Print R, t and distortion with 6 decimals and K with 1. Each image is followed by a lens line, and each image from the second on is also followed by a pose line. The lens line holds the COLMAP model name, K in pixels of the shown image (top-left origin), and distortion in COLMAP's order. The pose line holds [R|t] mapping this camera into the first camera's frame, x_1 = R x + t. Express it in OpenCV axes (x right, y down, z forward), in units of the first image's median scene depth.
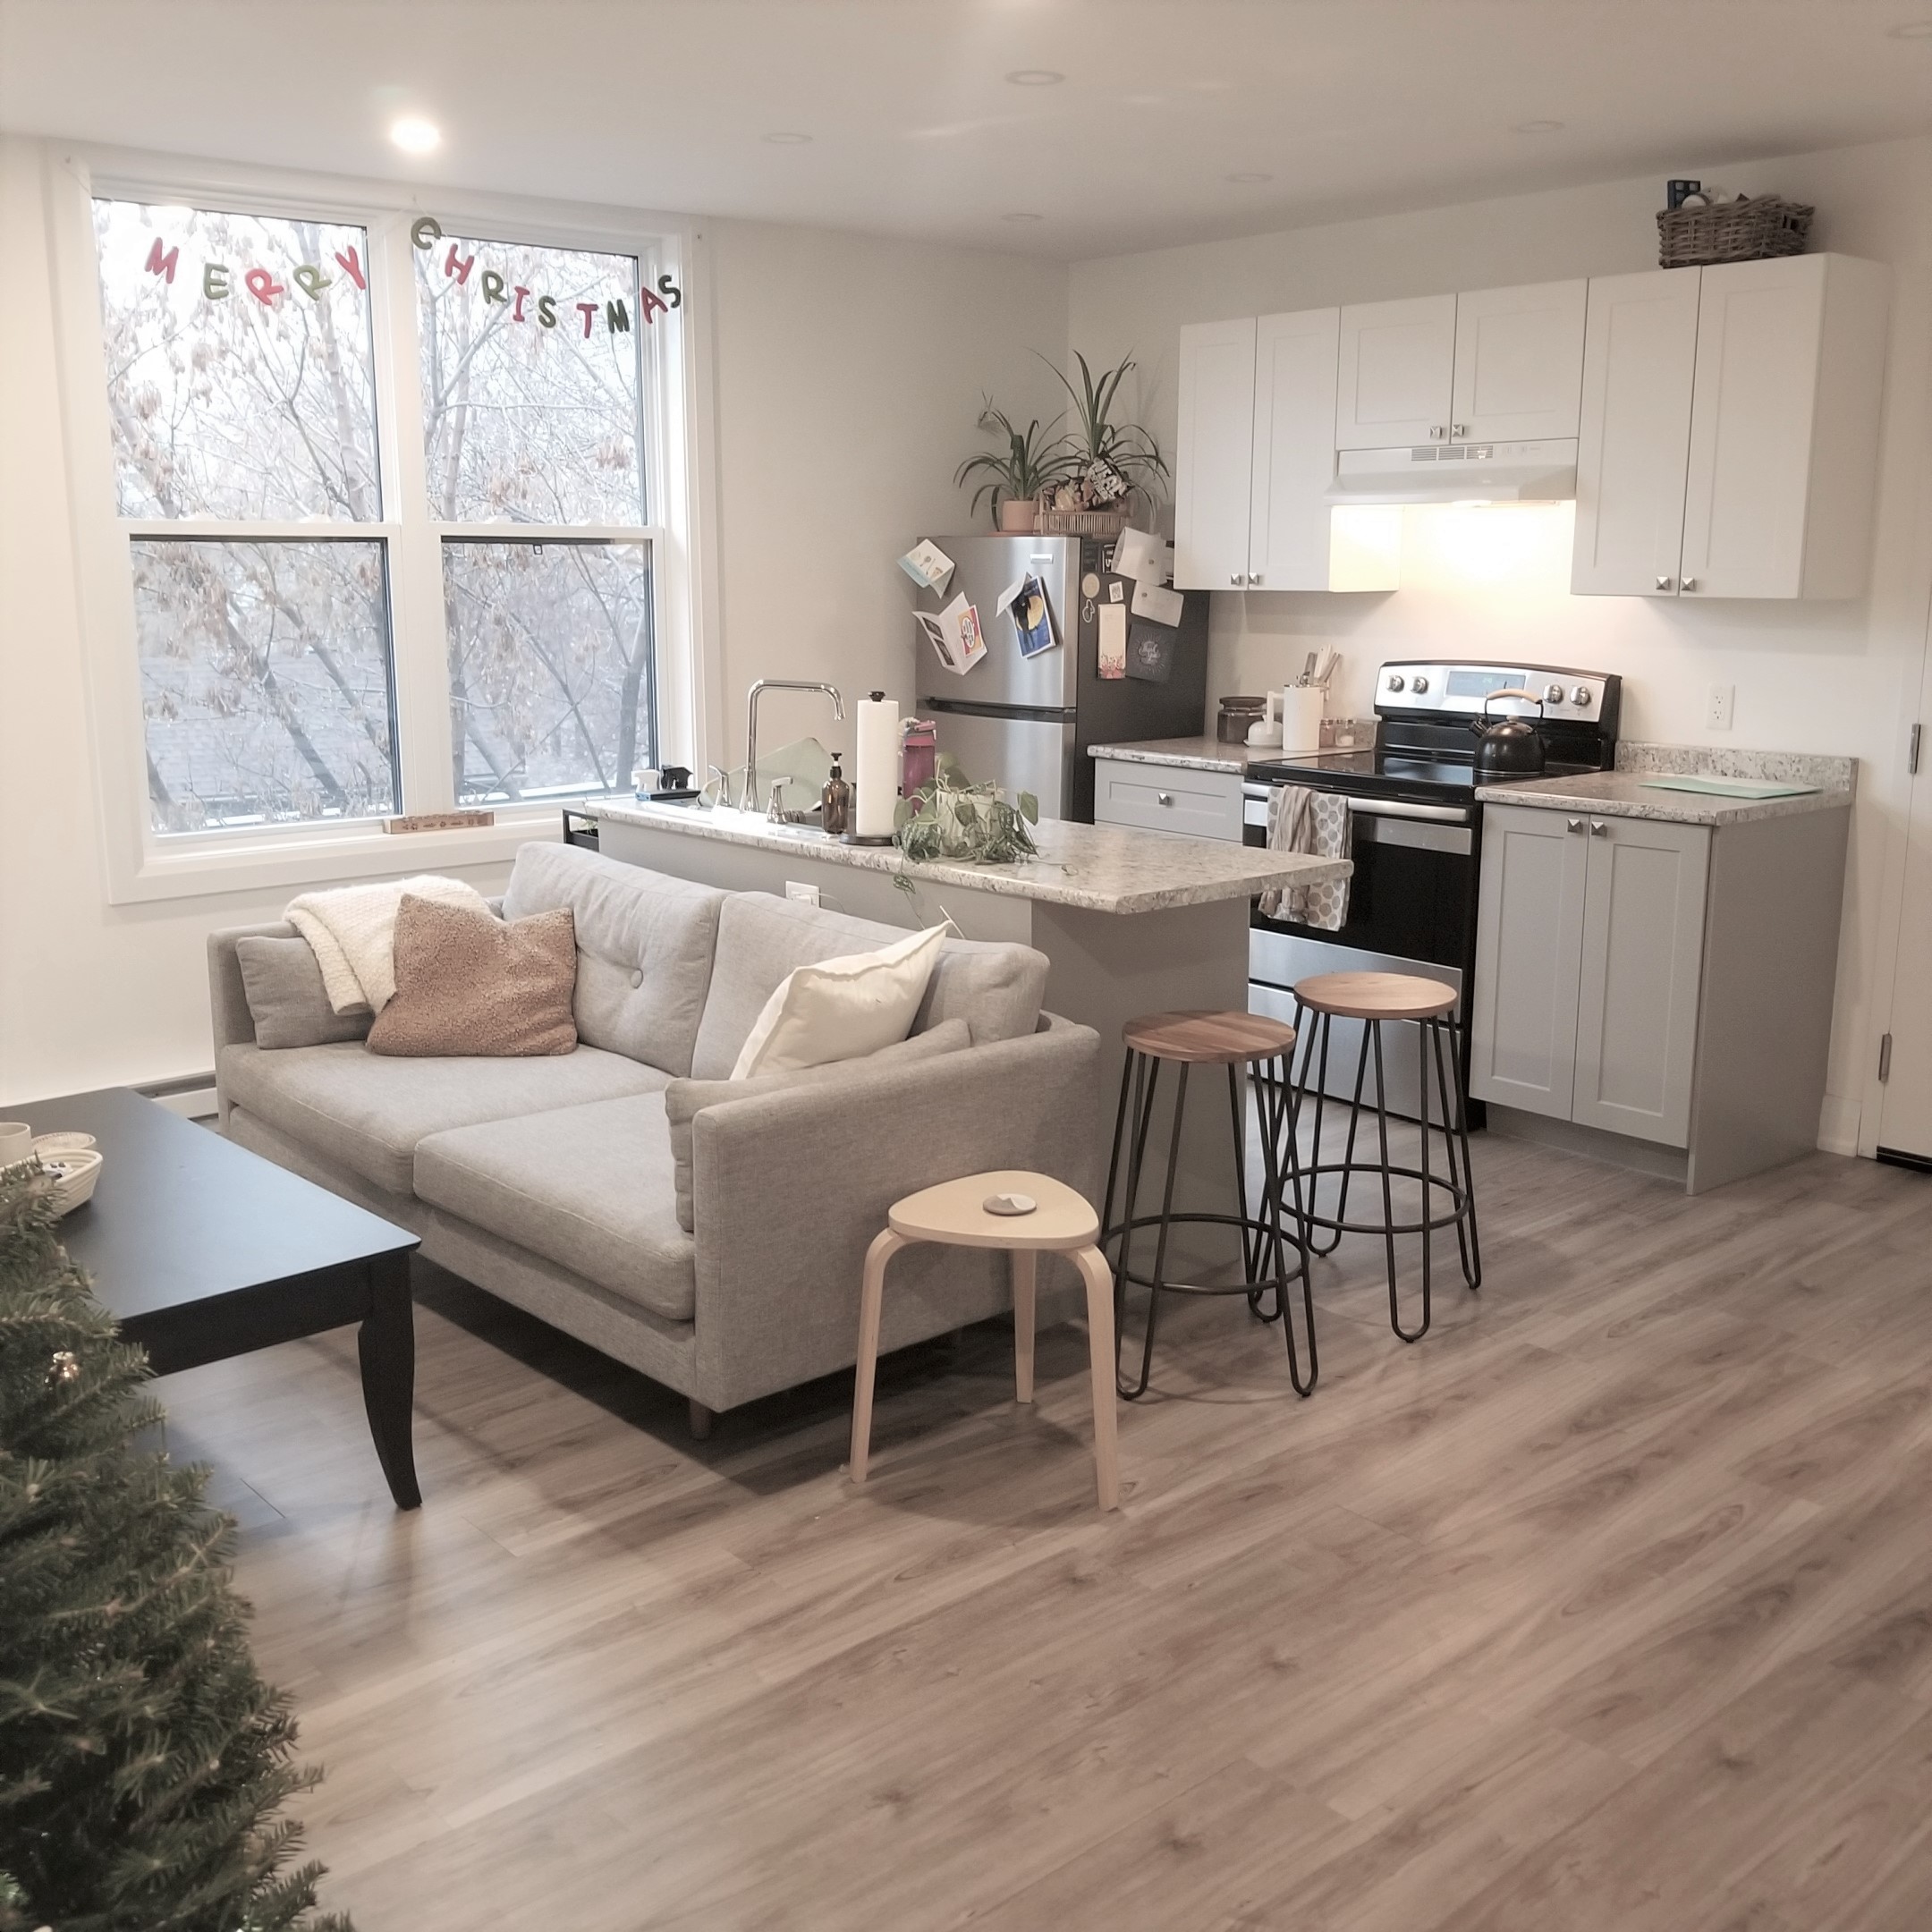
lens RADIAL K [[1987.8, 0, 966.0], [0, 1987.8, 966.0], [0, 0, 1]] dist [0.104563, -0.186883]
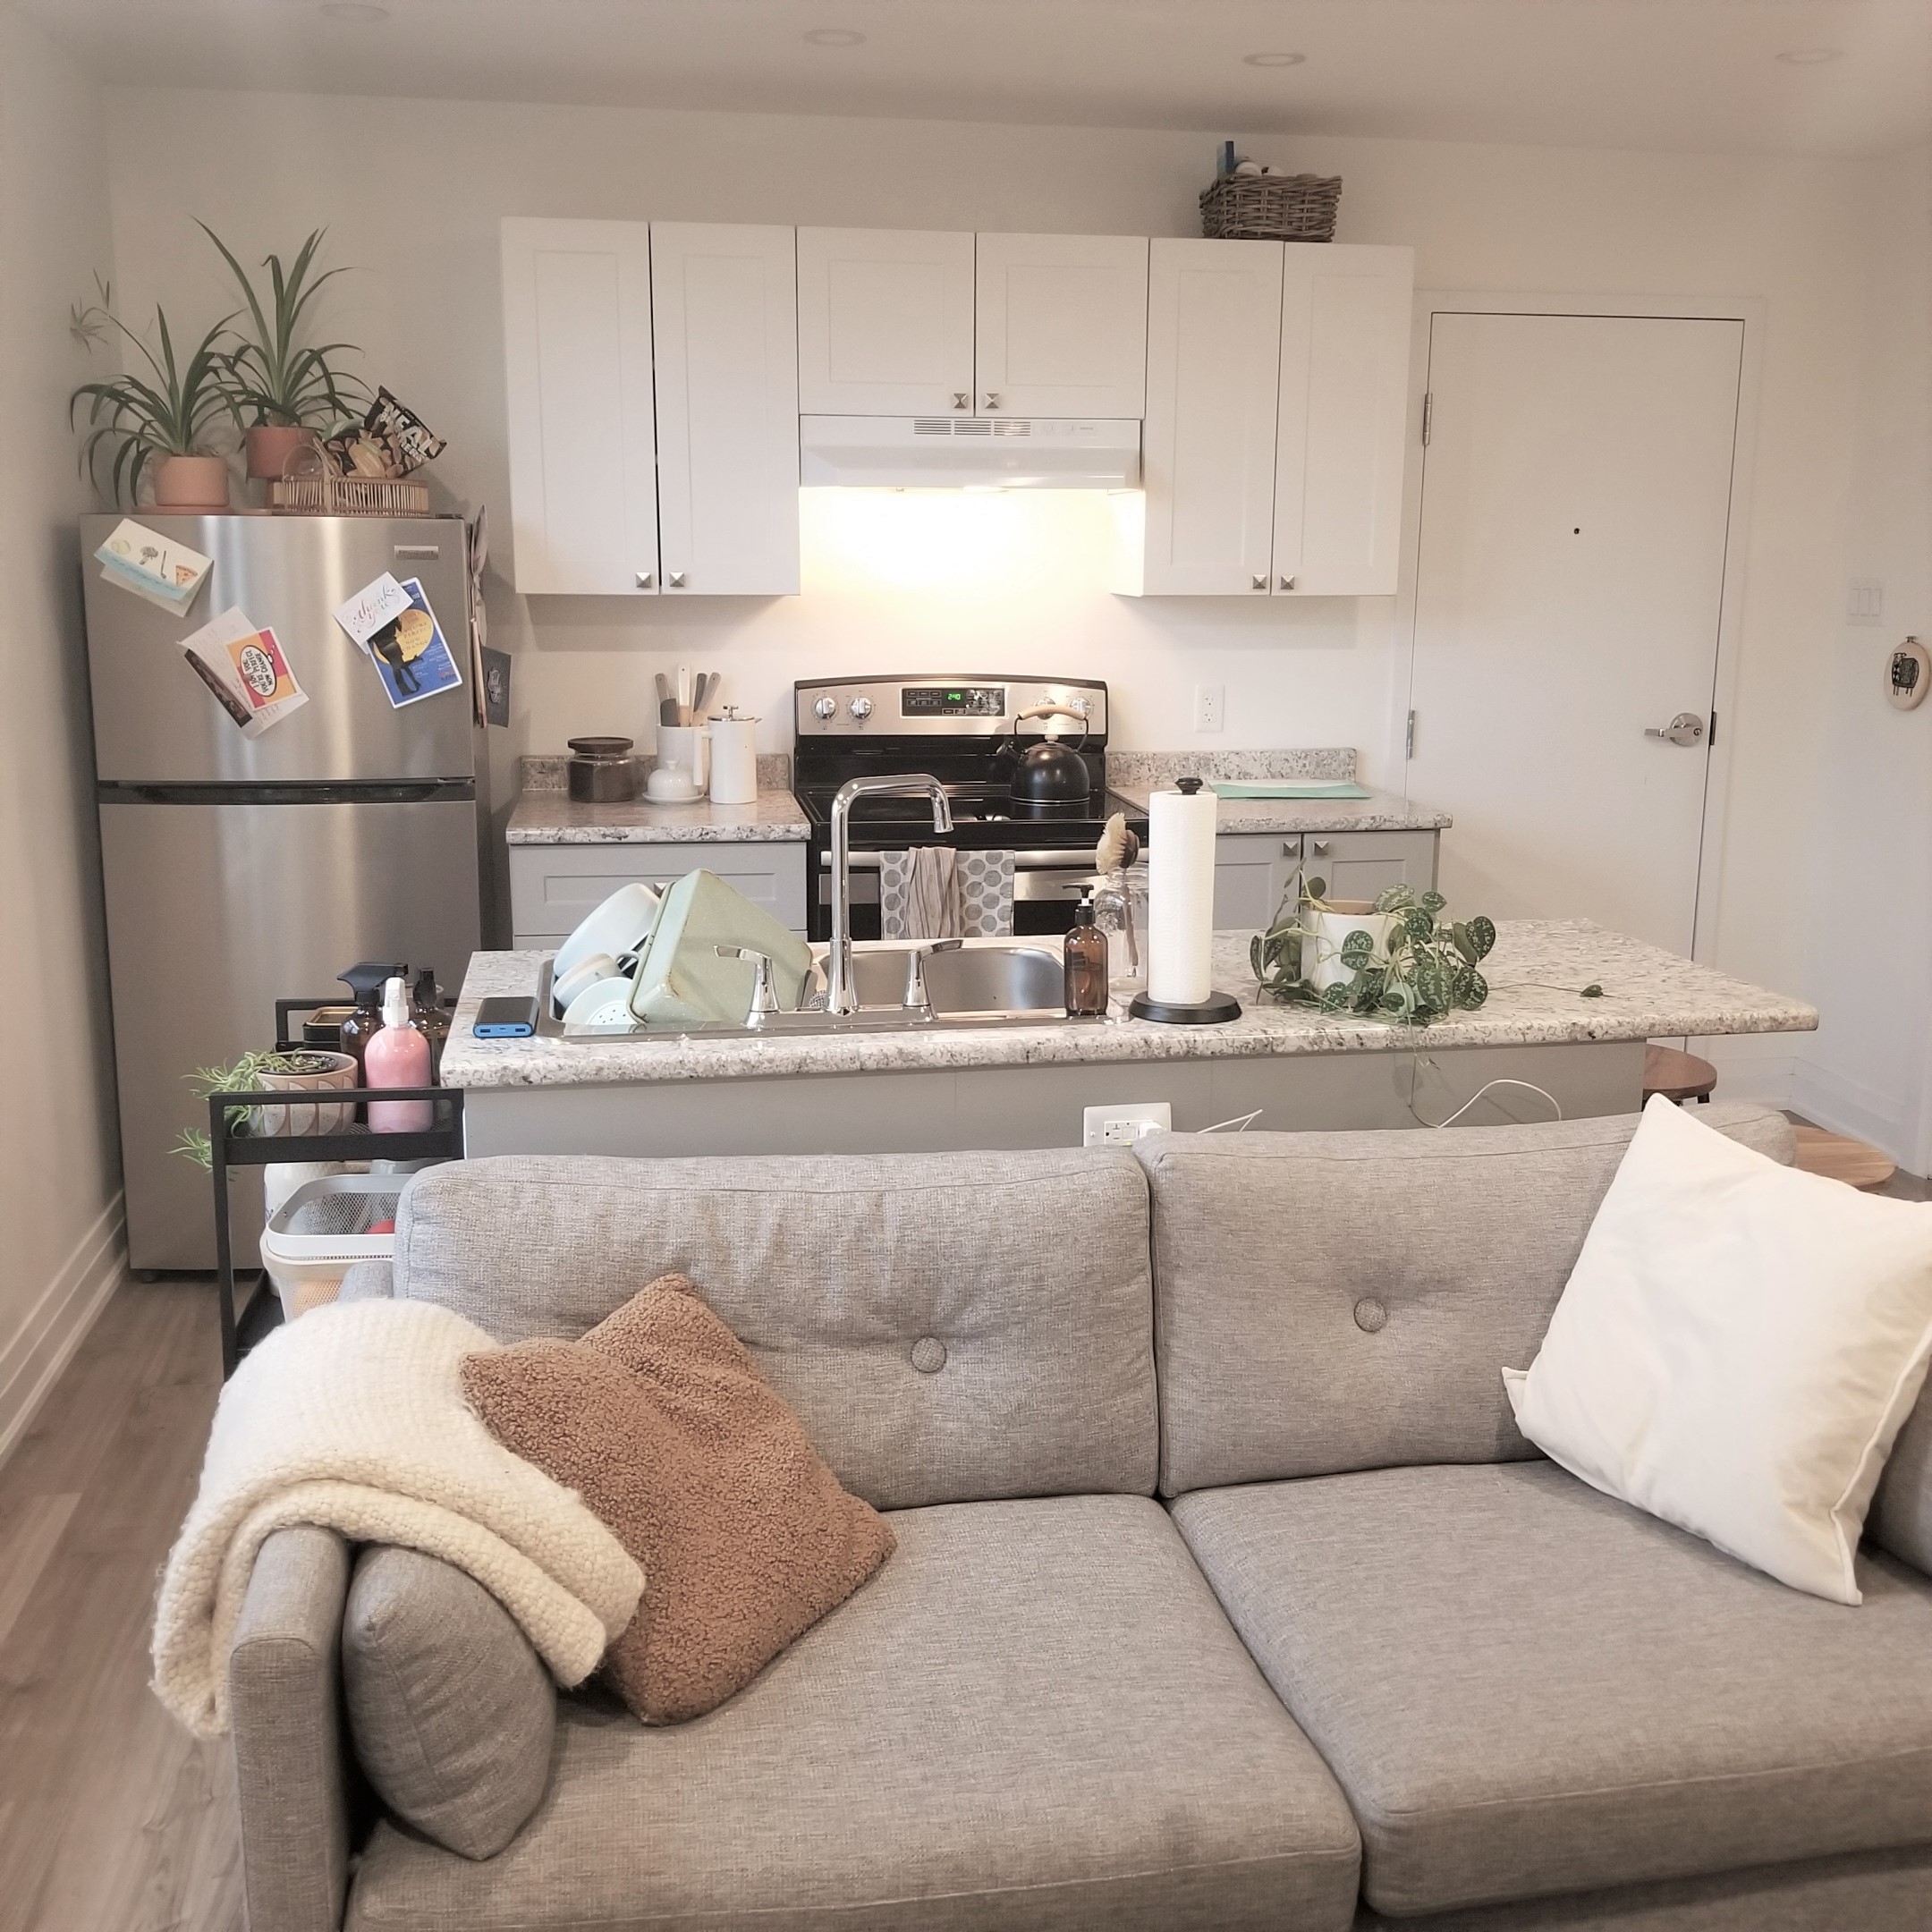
lens RADIAL K [[1987.8, 0, 966.0], [0, 1987.8, 966.0], [0, 0, 1]] dist [0.104563, -0.186883]
pose [[0.518857, -0.181295, 0.835415, -0.518209], [0.169093, 0.979710, 0.107589, -0.133540], [-0.837970, 0.085440, 0.538986, 0.606335]]
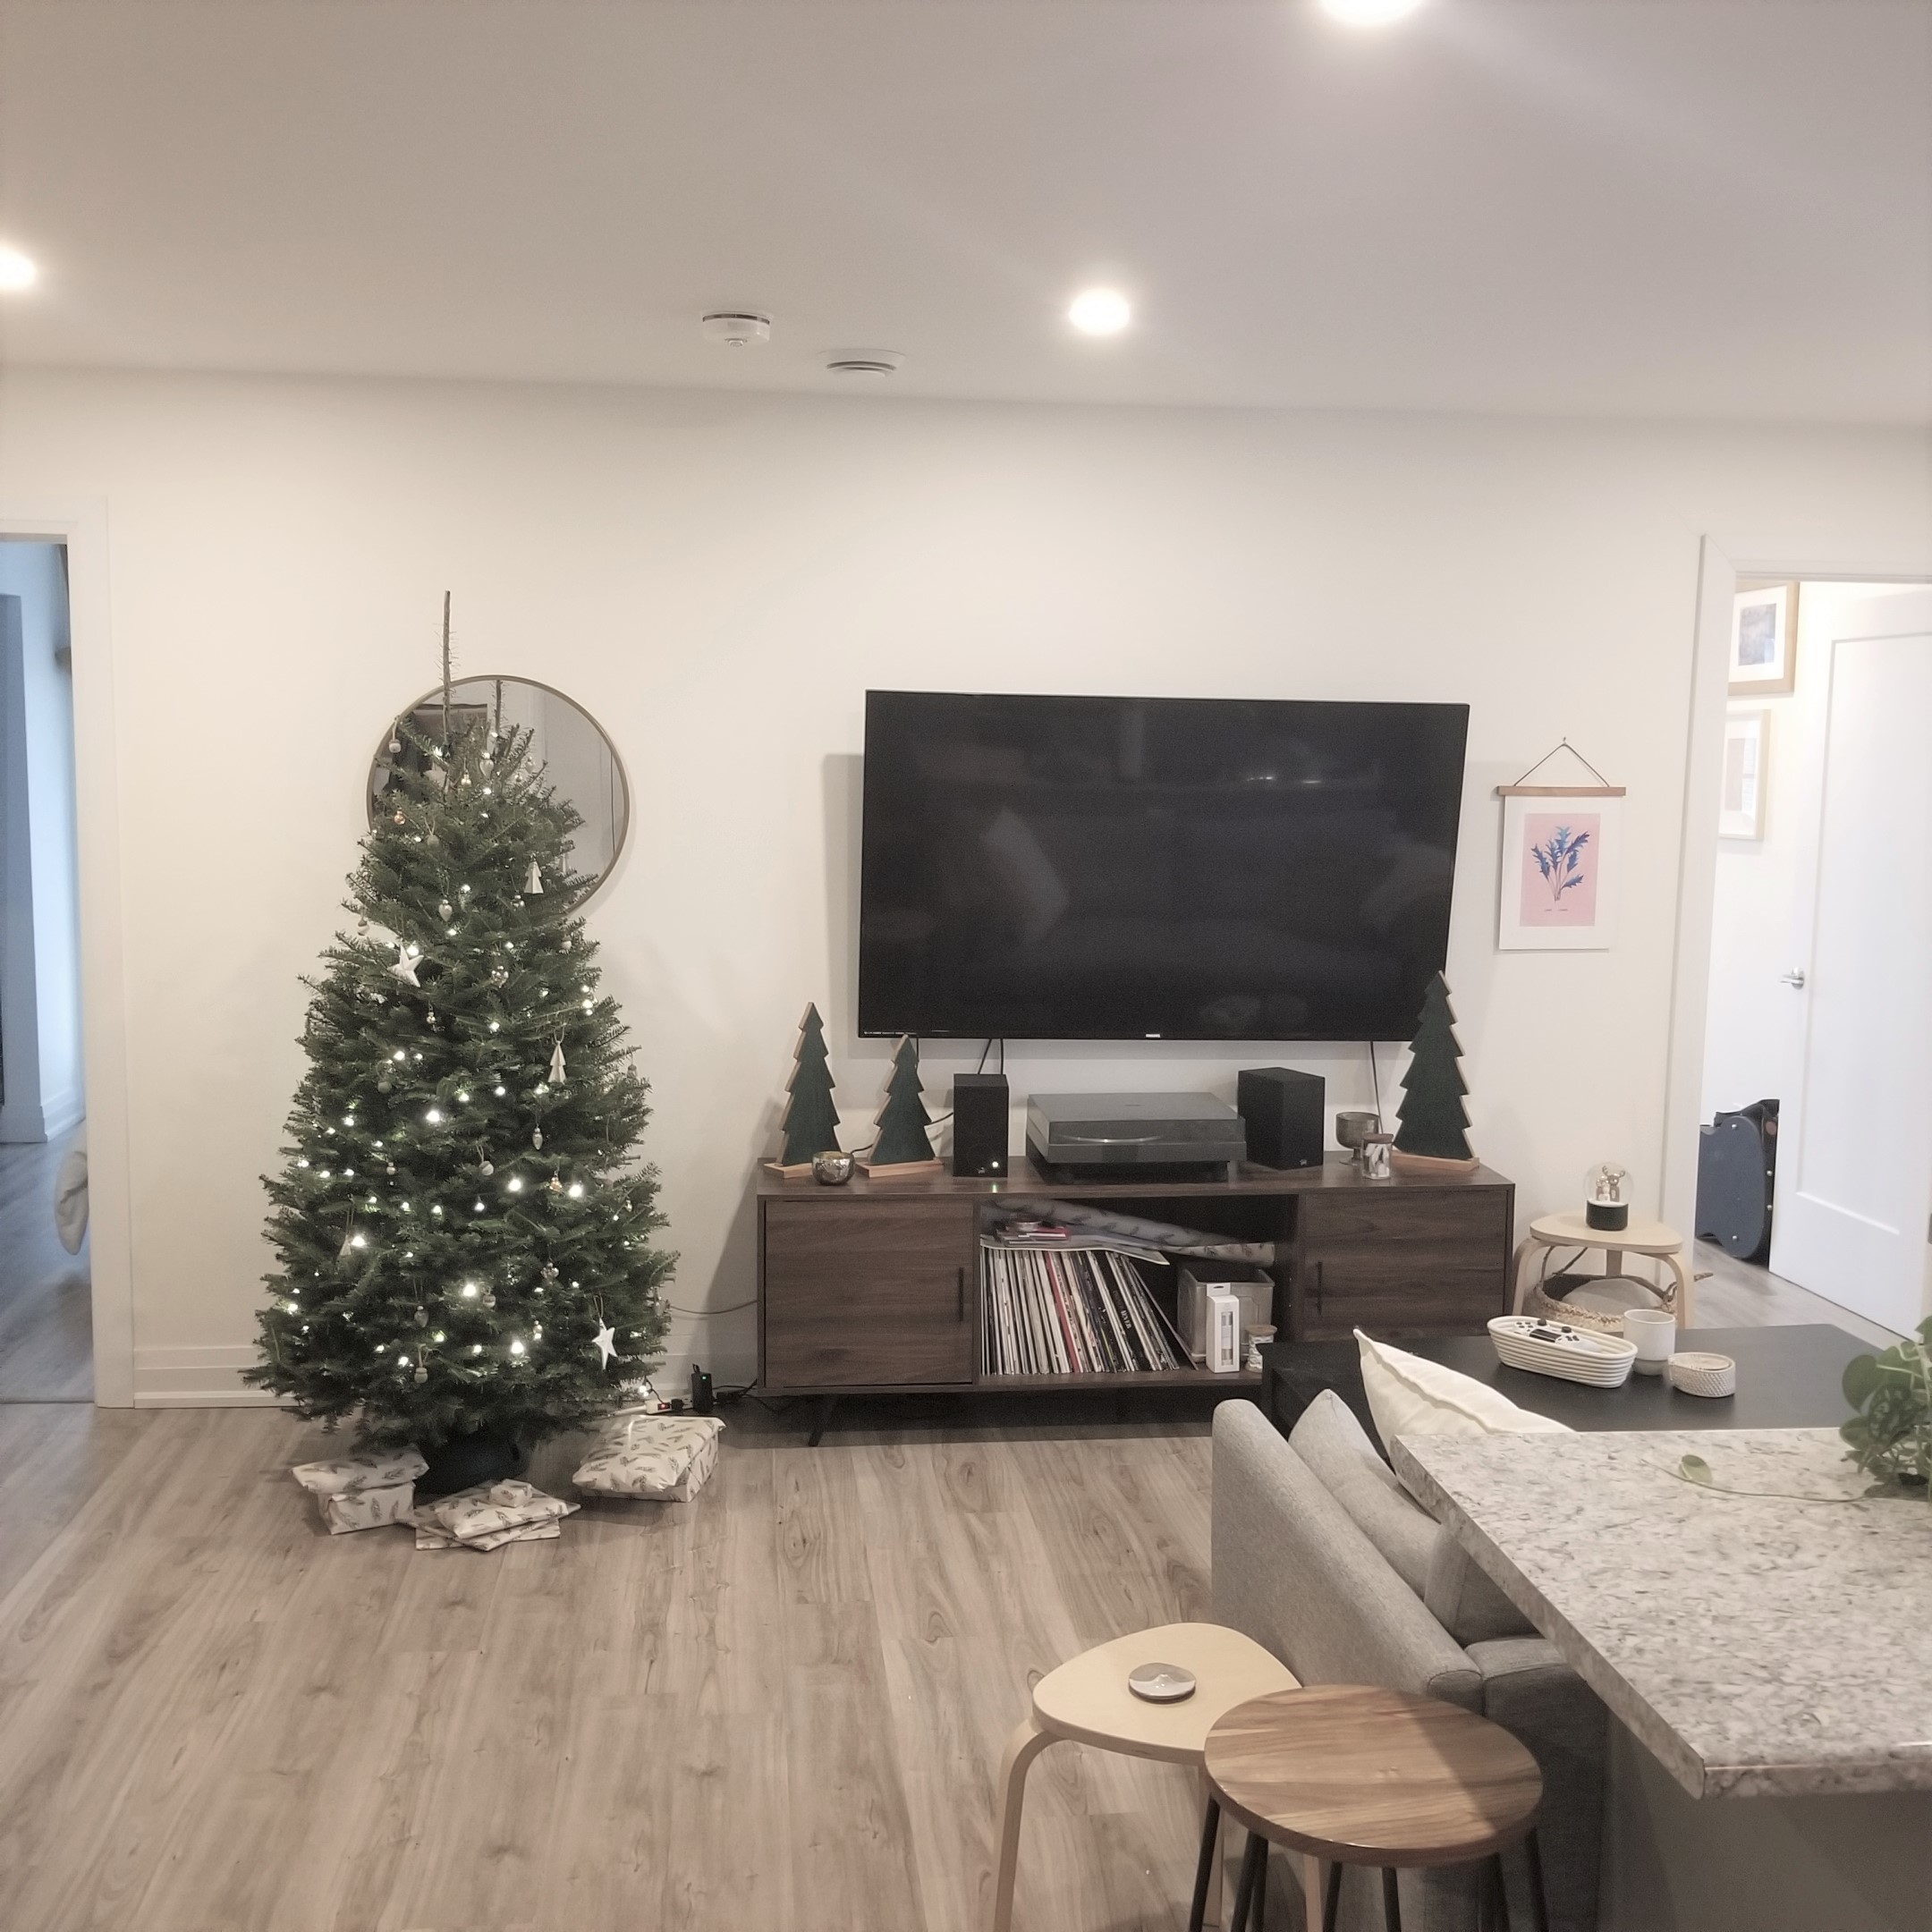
lens RADIAL K [[1987.8, 0, 966.0], [0, 1987.8, 966.0], [0, 0, 1]] dist [0.104563, -0.186883]
pose [[-0.567929, 0.081648, -0.819018, 0.423236], [-0.183340, 0.957518, 0.222588, -0.187590], [0.802398, 0.276573, -0.528833, 0.808407]]
